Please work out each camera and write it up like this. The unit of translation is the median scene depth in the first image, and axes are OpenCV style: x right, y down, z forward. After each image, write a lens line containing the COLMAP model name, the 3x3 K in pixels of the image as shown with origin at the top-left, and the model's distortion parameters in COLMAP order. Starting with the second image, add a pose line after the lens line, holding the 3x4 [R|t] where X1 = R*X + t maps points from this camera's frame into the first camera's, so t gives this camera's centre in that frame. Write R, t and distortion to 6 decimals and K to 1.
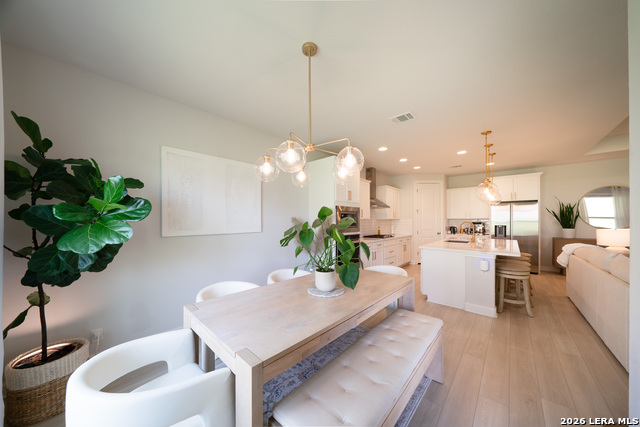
lens RADIAL K [[215.6, 0, 319.8], [0, 215.6, 219.4], [0, 0, 1]] dist [-0.000954, -0.000112]
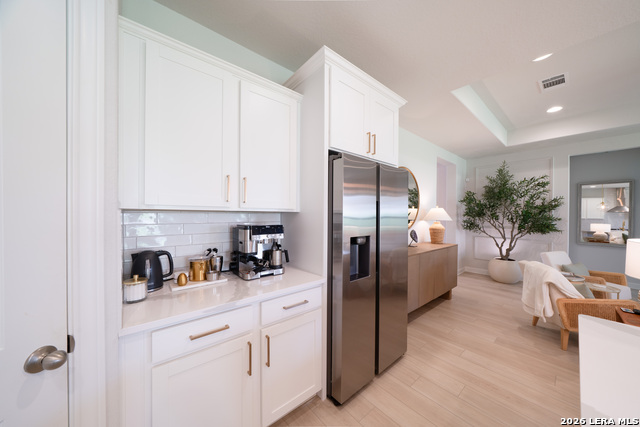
lens RADIAL K [[215.6, 0, 319.8], [0, 215.6, 219.4], [0, 0, 1]] dist [-0.000954, -0.000112]
pose [[0.140466, -0.008910, 0.990045, 0.545331], [-0.005711, 0.999936, 0.009809, 0.003223], [-0.990069, -0.007032, 0.140407, 0.997655]]
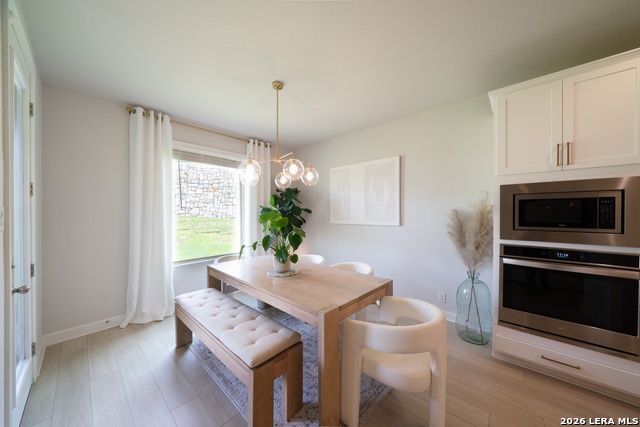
lens RADIAL K [[215.6, 0, 319.8], [0, 215.6, 219.4], [0, 0, 1]] dist [-0.000954, -0.000112]
pose [[-0.009179, 0.027998, -0.999566, 0.387751], [0.003387, 0.999603, 0.027968, 0.000872], [0.999952, -0.003129, -0.009270, 0.387440]]
